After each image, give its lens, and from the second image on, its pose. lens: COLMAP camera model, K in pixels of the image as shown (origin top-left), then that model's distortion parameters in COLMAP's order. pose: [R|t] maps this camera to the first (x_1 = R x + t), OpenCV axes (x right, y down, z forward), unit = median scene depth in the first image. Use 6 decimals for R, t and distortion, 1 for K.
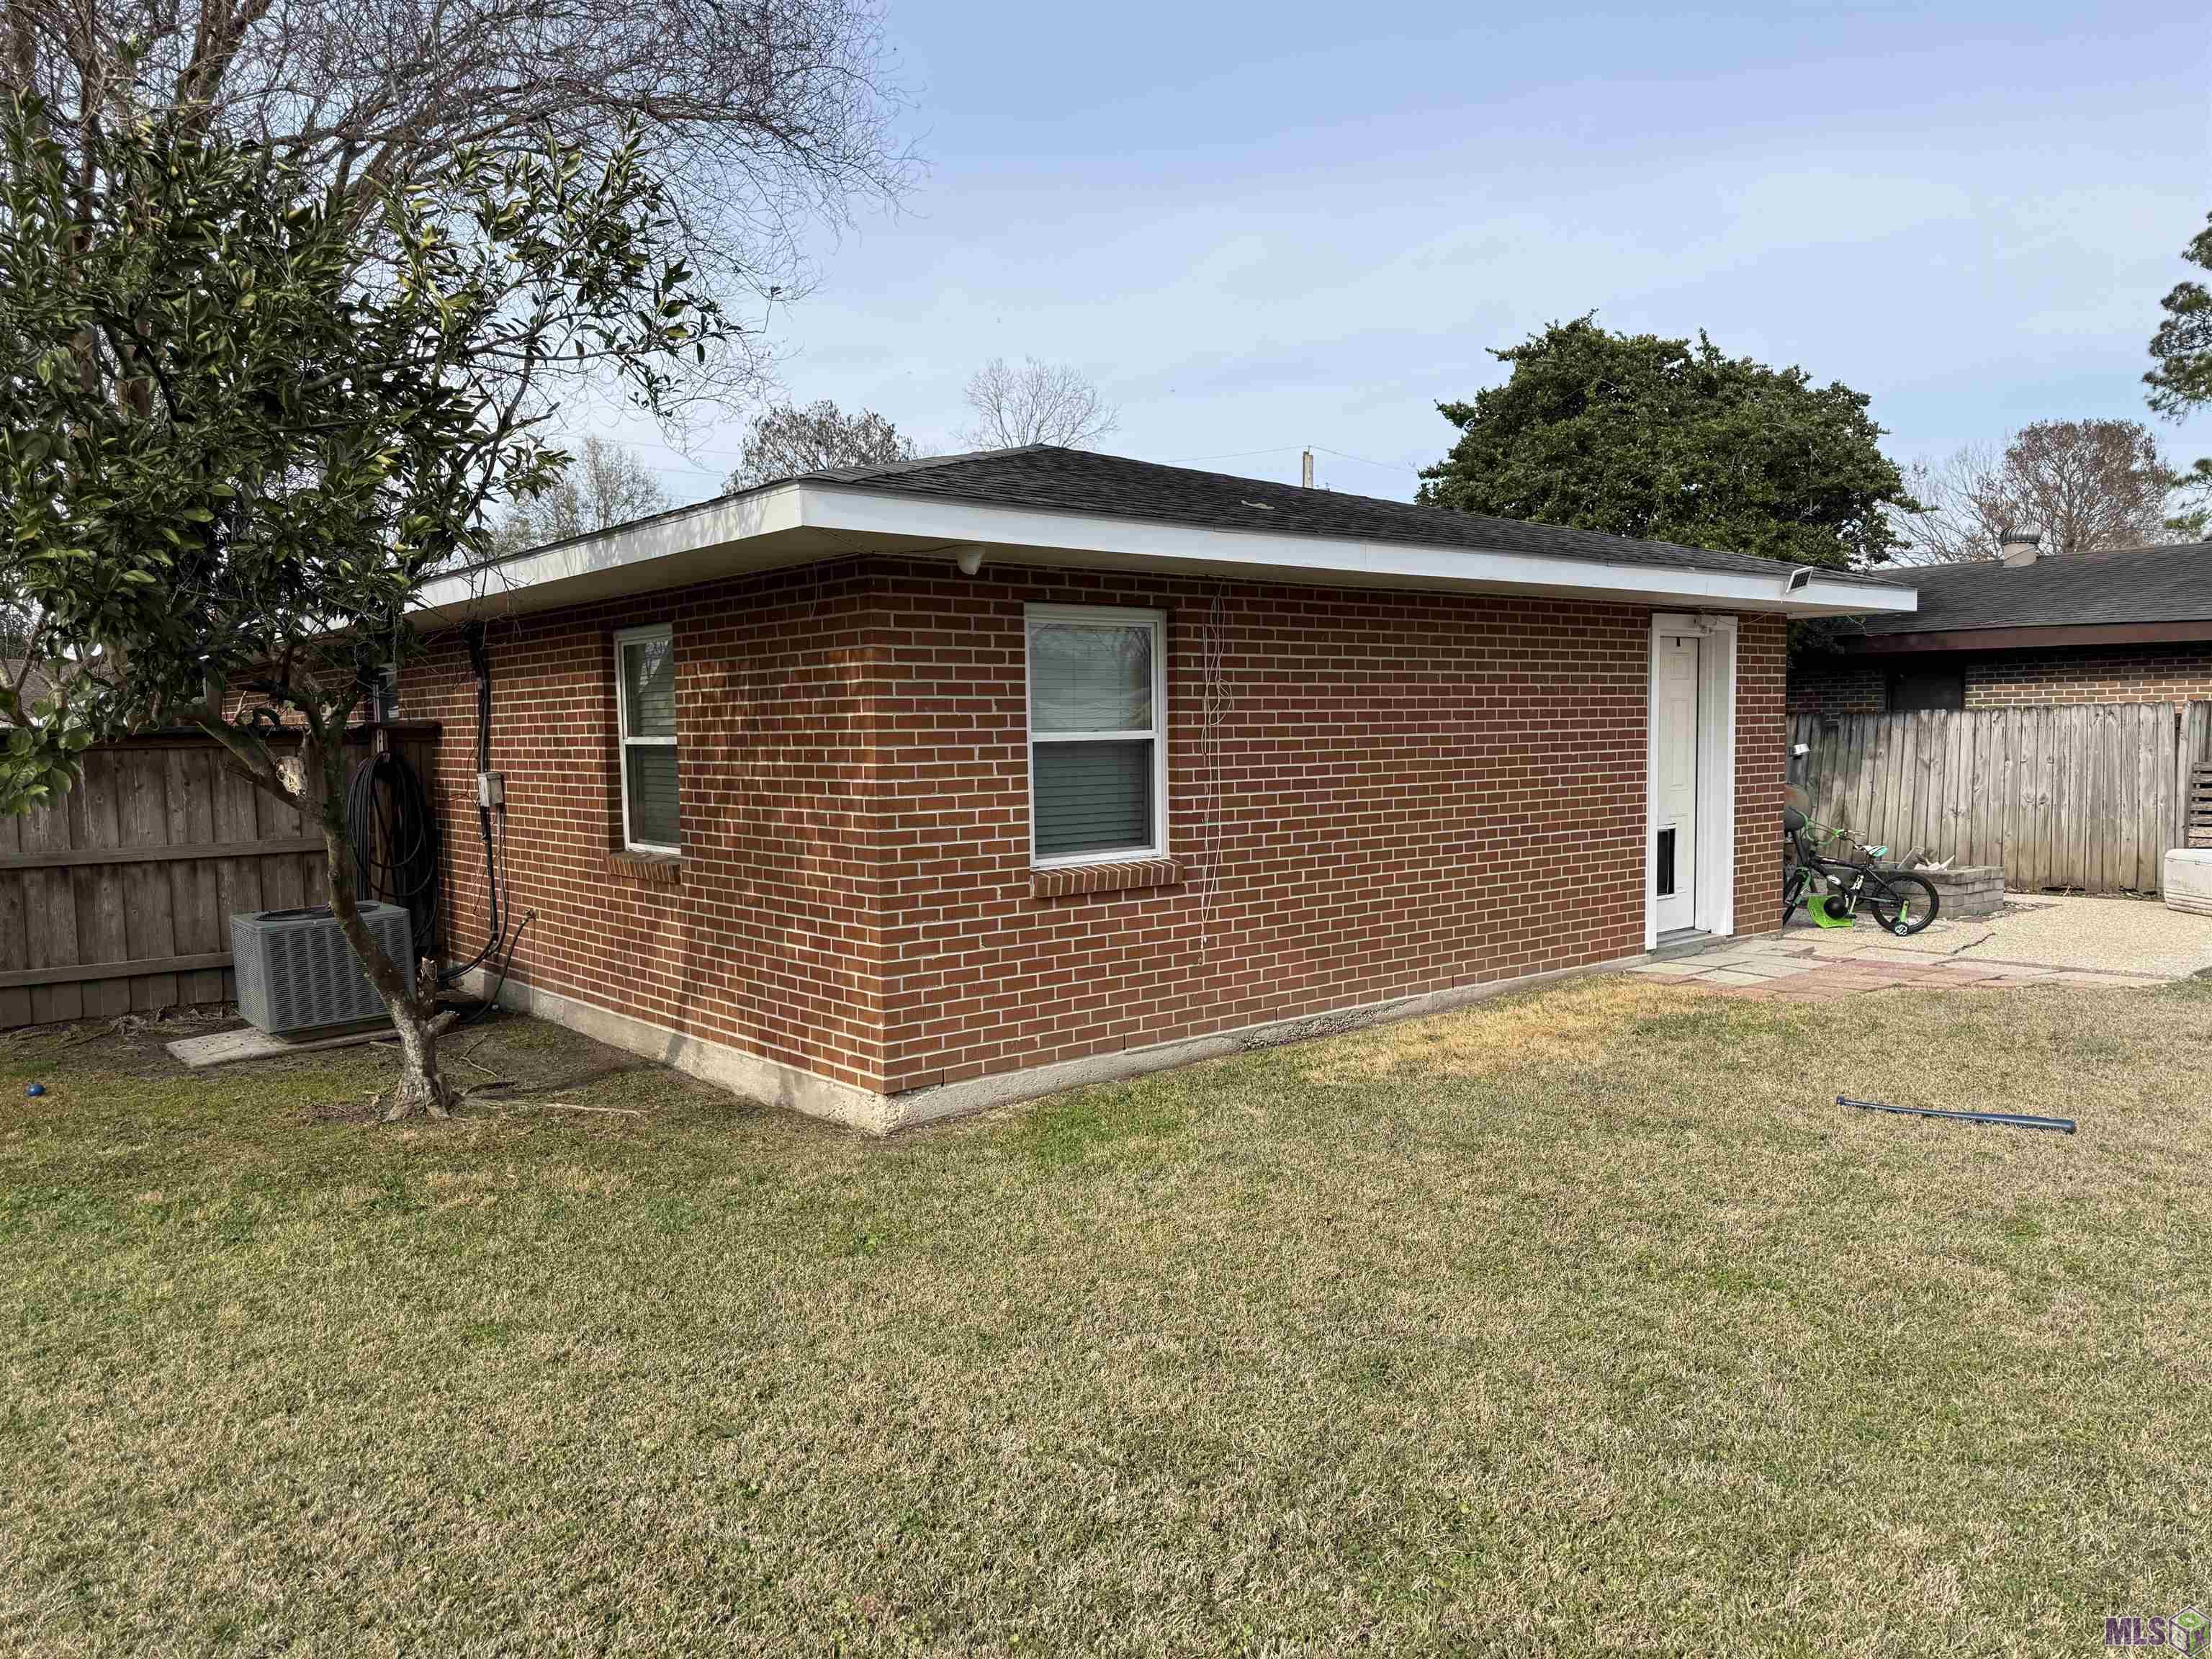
lens RADIAL K [[1527.0, 0, 1146.0], [0, 1527.0, 844.0], [0, 0, 1]] dist [0.183976, -0.346759]
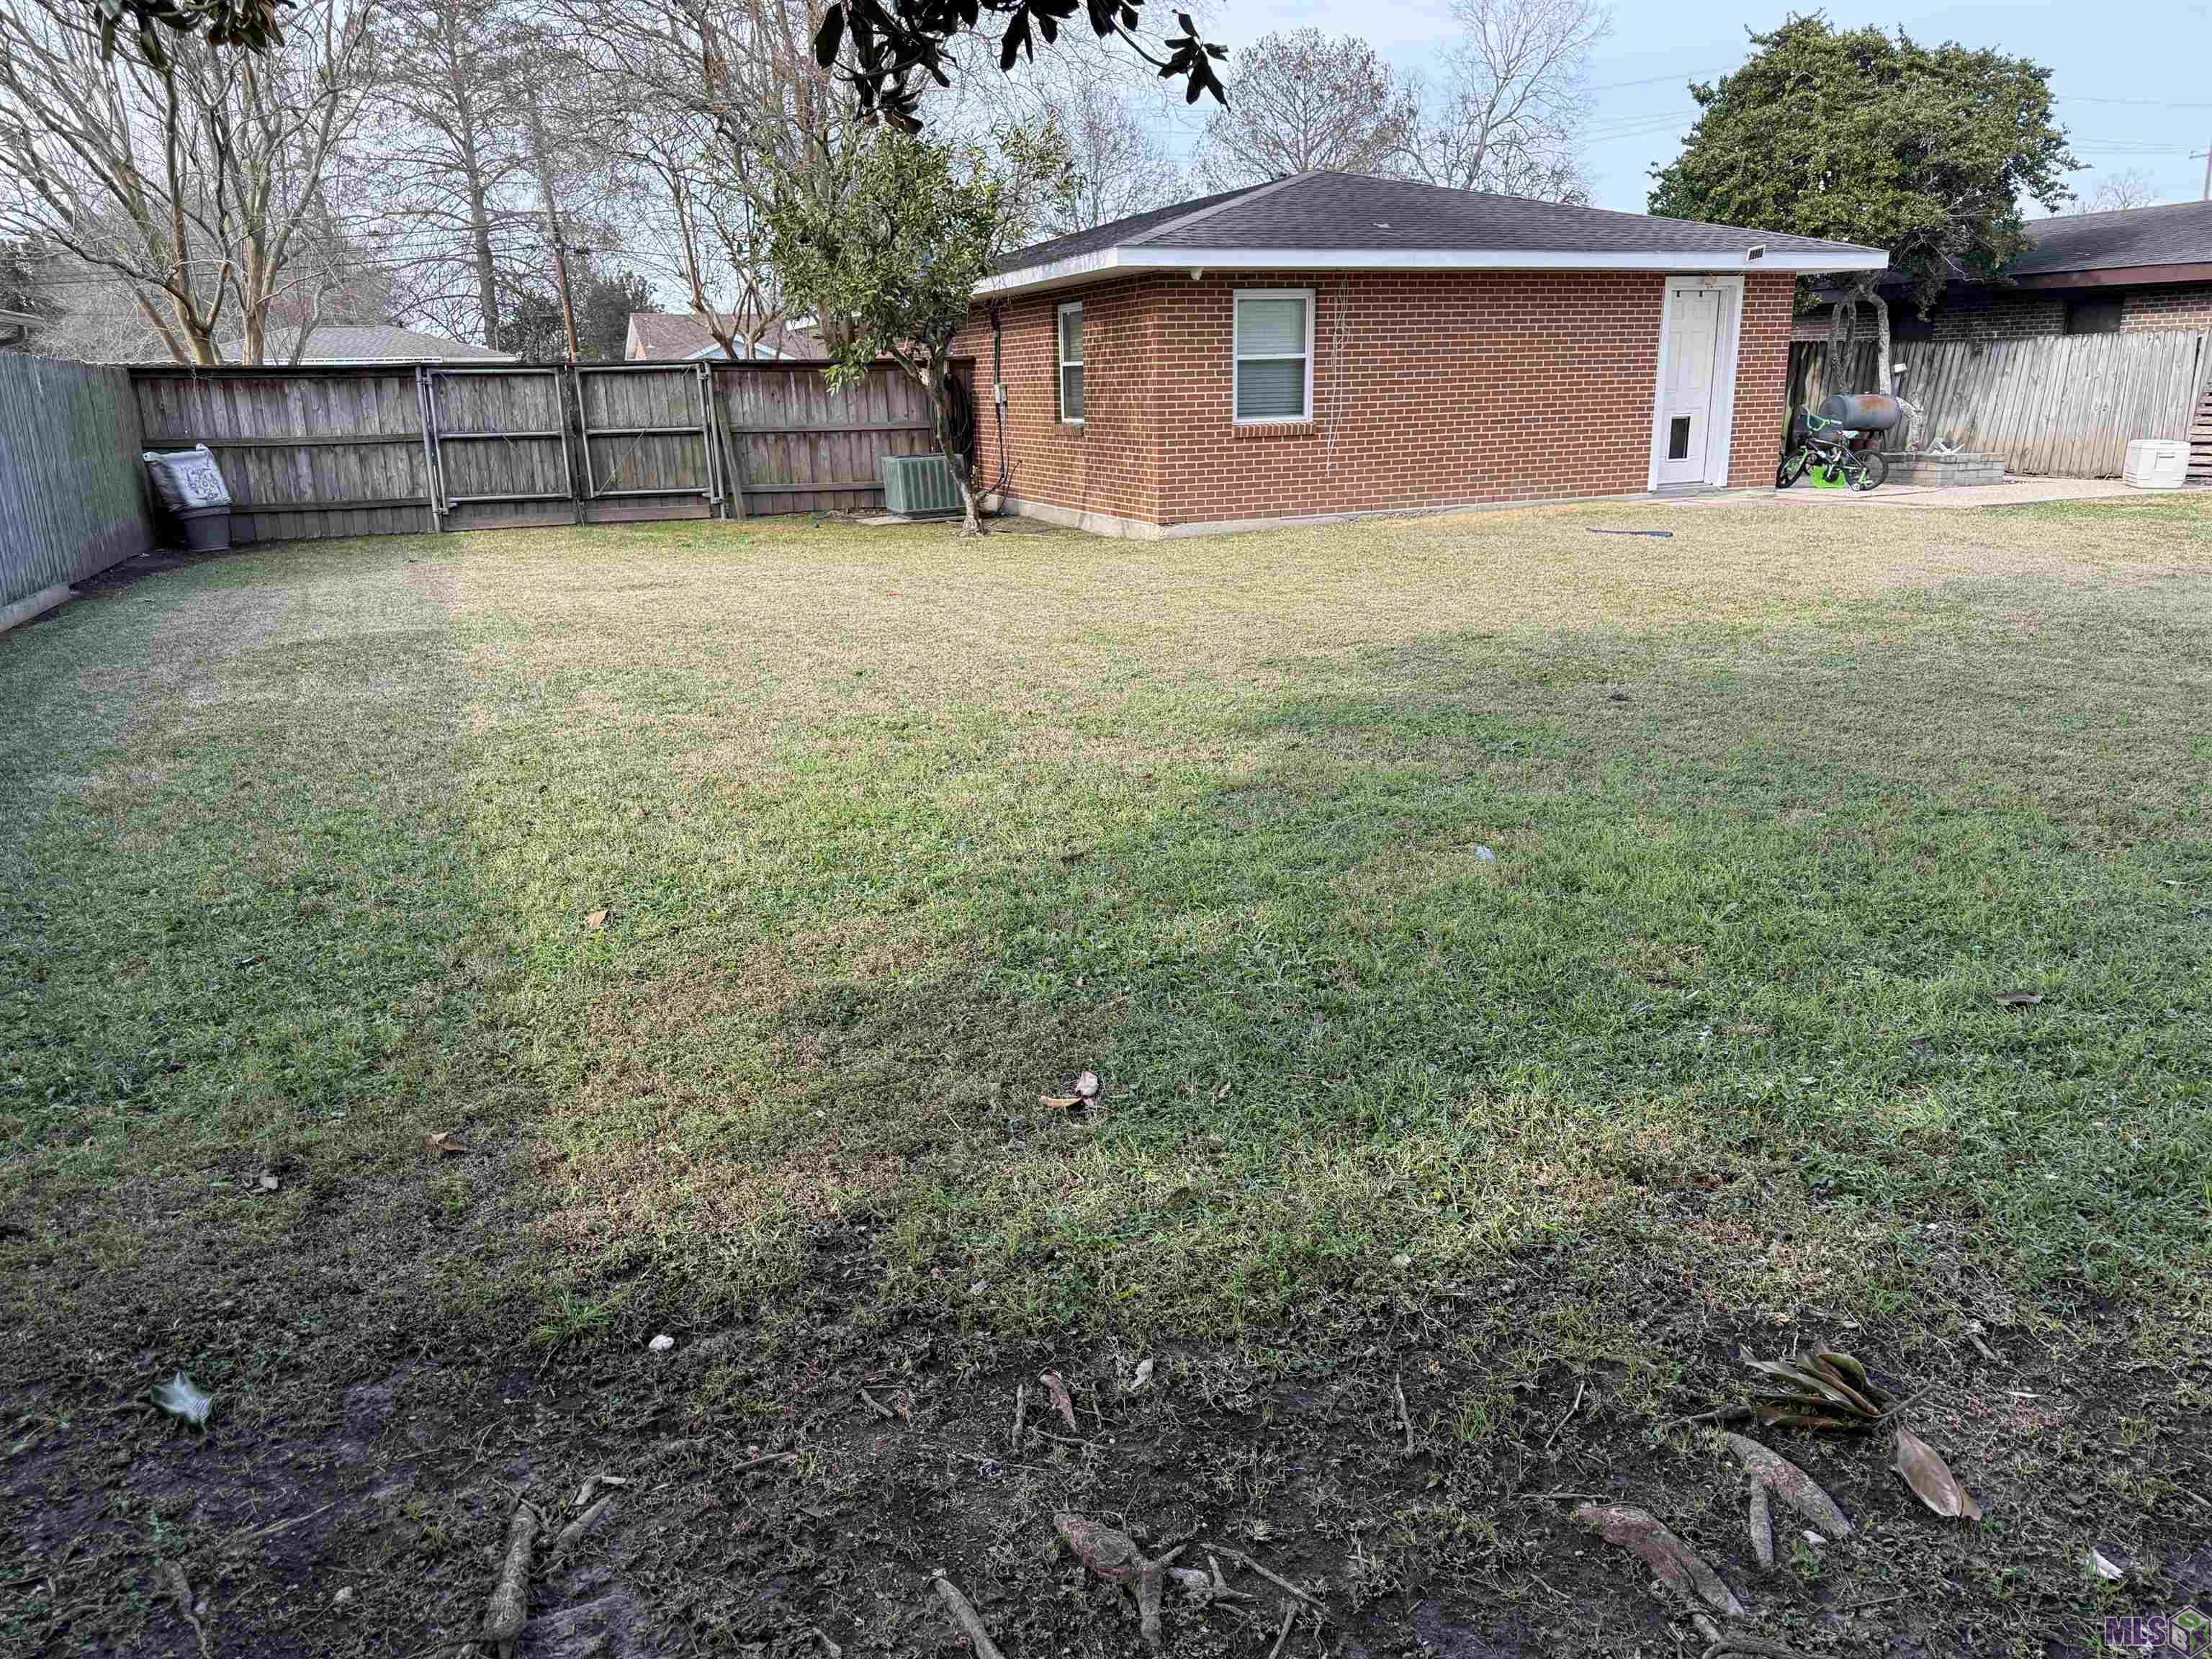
lens RADIAL K [[1562.1, 0, 1112.9], [0, 1562.1, 837.7], [0, 0, 1]] dist [0.076428, -0.118629]
pose [[0.946779, 0.084730, -0.310534, 0.451493], [-0.016523, 0.976254, 0.215996, 0.101008], [0.321461, -0.199369, 0.925697, -1.078294]]
